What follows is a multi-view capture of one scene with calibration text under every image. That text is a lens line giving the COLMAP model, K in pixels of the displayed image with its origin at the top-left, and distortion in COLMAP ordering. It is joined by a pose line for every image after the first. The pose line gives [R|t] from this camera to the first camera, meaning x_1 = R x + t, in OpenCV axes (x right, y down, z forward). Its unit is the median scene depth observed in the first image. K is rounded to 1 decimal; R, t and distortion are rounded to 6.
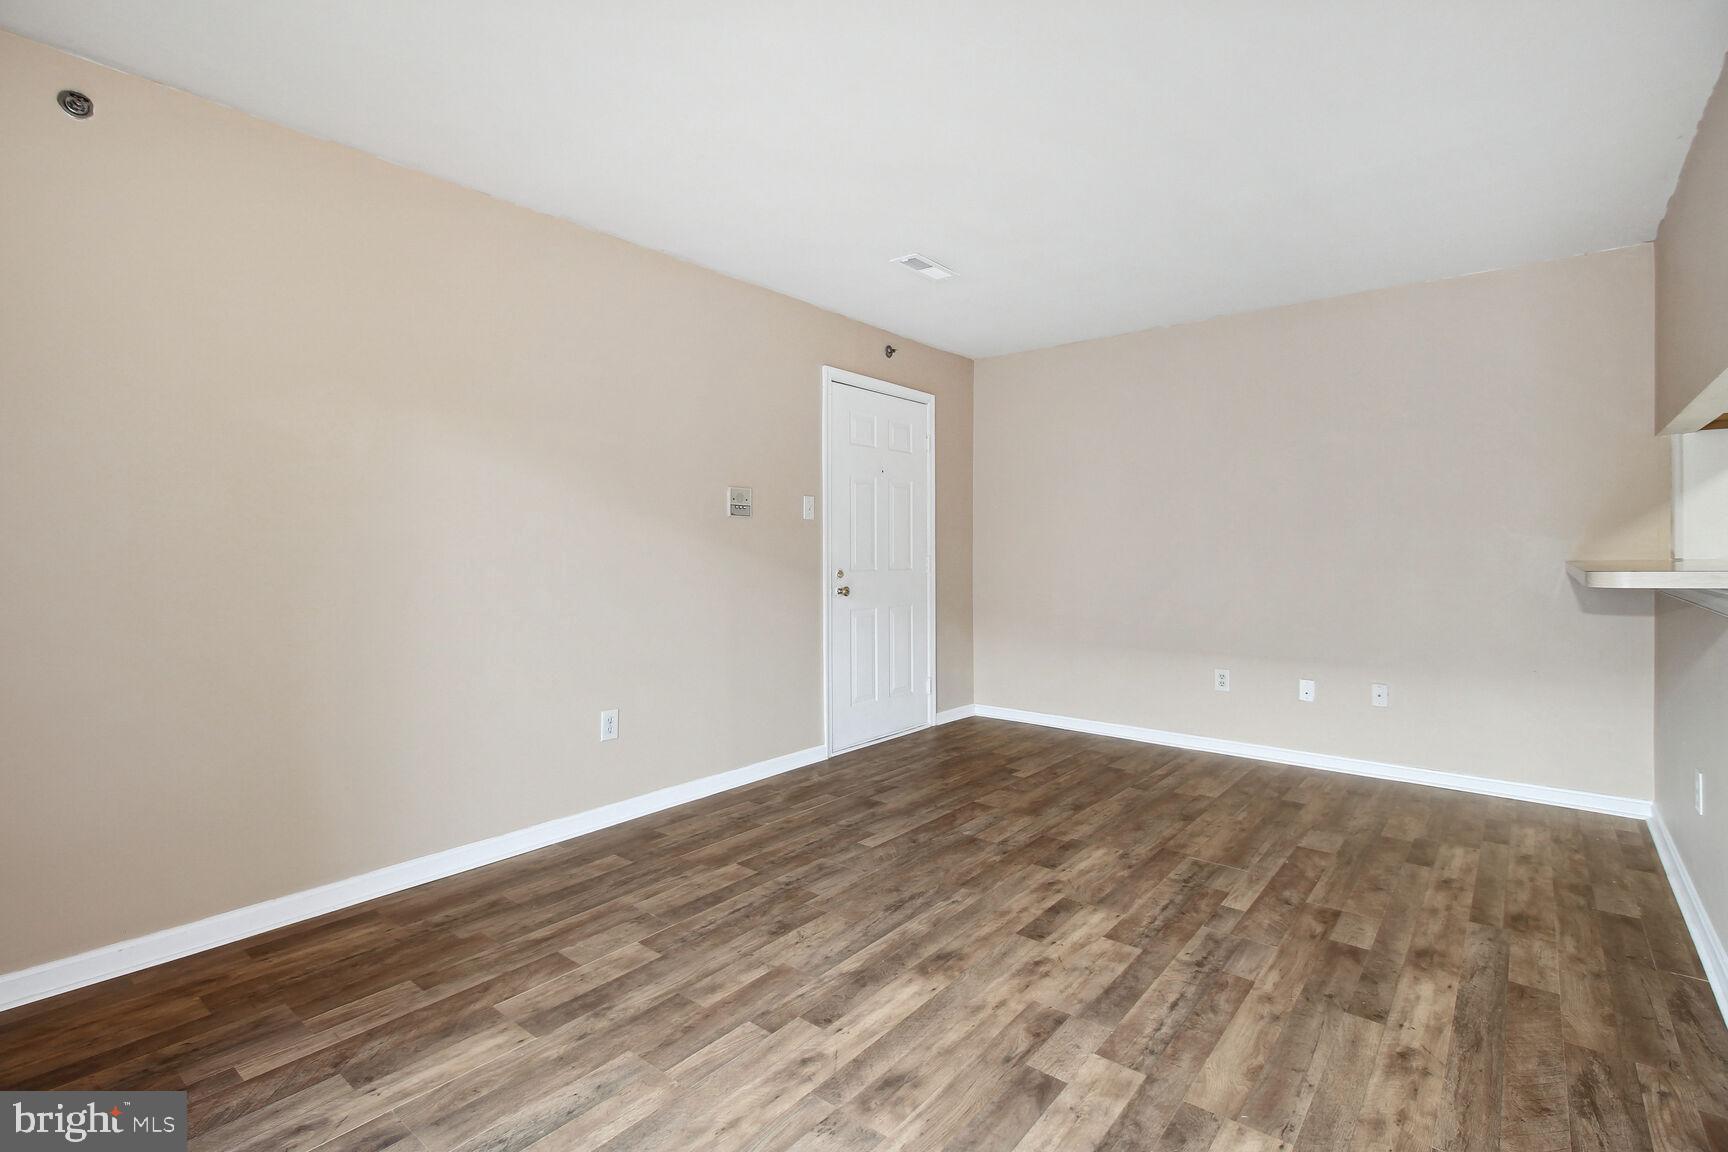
lens RADIAL K [[801.6, 0, 857.0], [0, 801.6, 548.4], [0, 0, 1]] dist [0.021252, -0.011479]
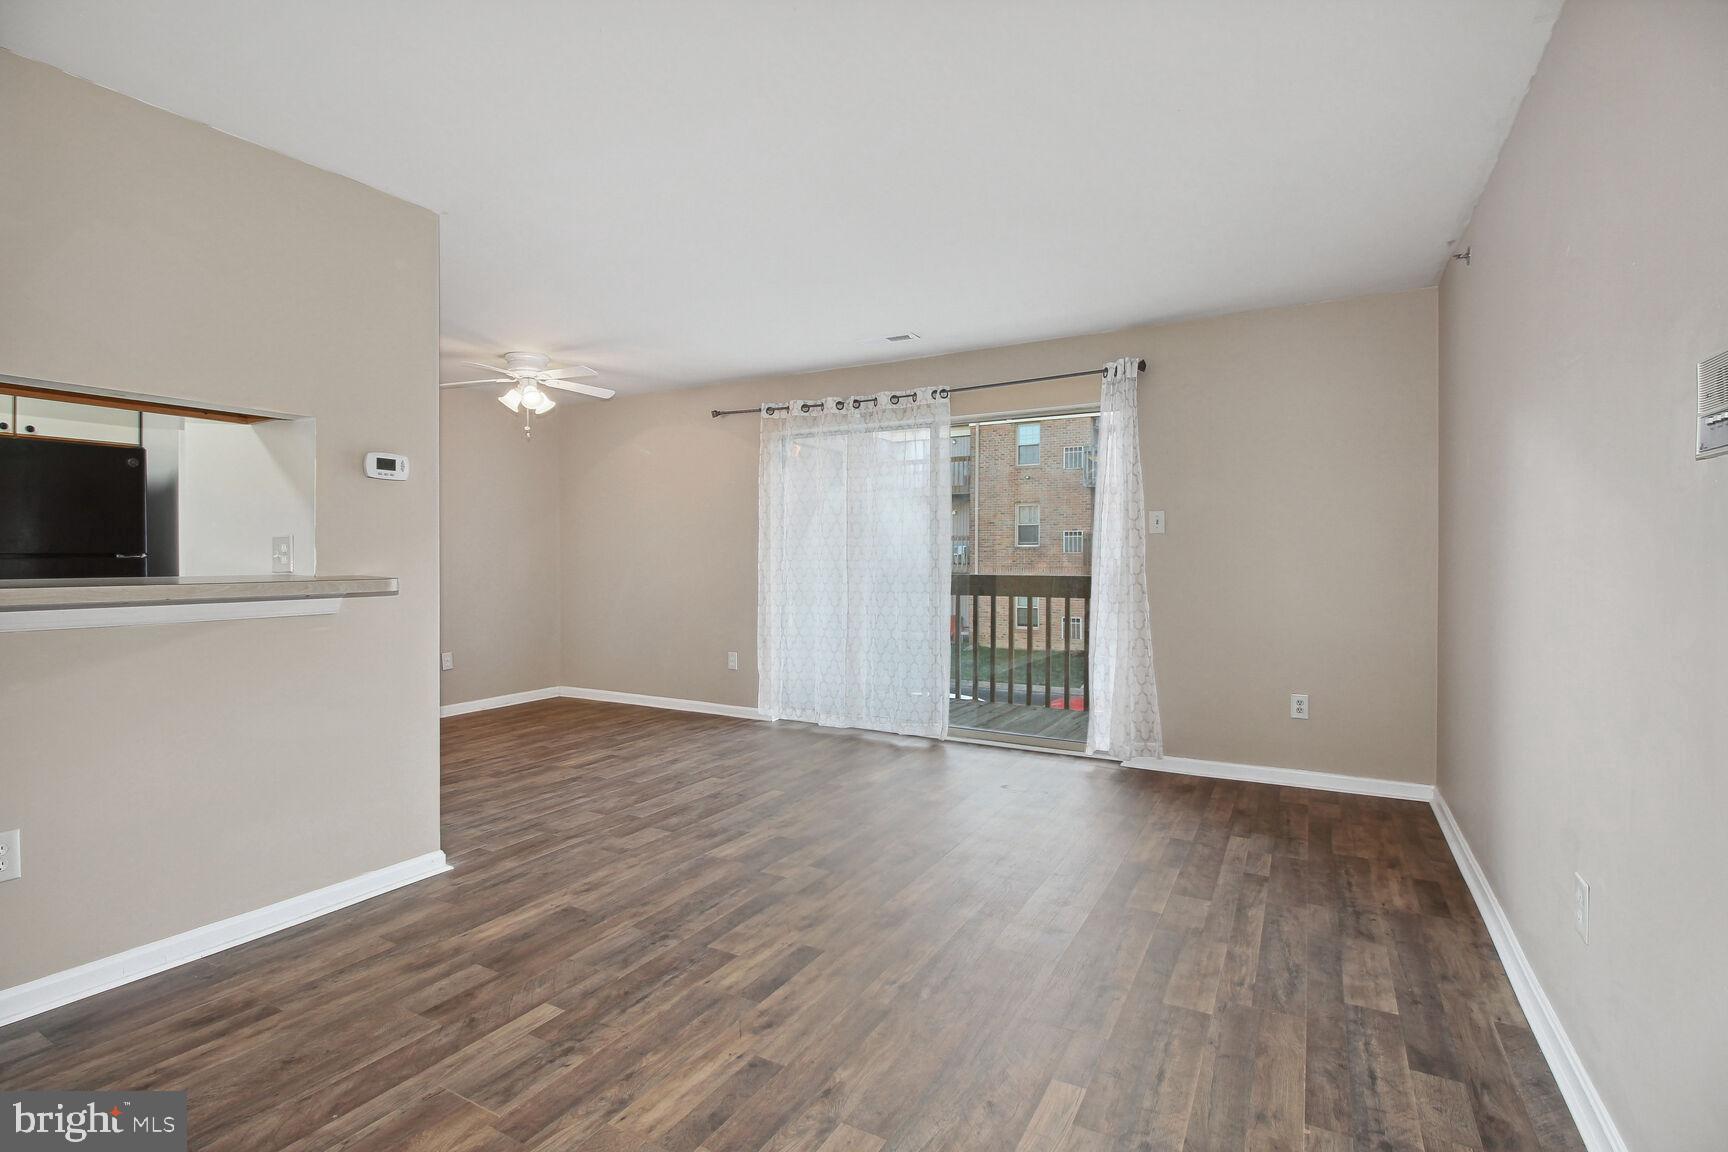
lens RADIAL K [[801.6, 0, 857.0], [0, 801.6, 548.4], [0, 0, 1]] dist [0.021252, -0.011479]
pose [[-0.984974, -0.003026, -0.172678, 0.333497], [-0.000869, 0.999921, -0.012567, -0.003499], [0.172703, -0.012228, -0.984898, 1.999955]]
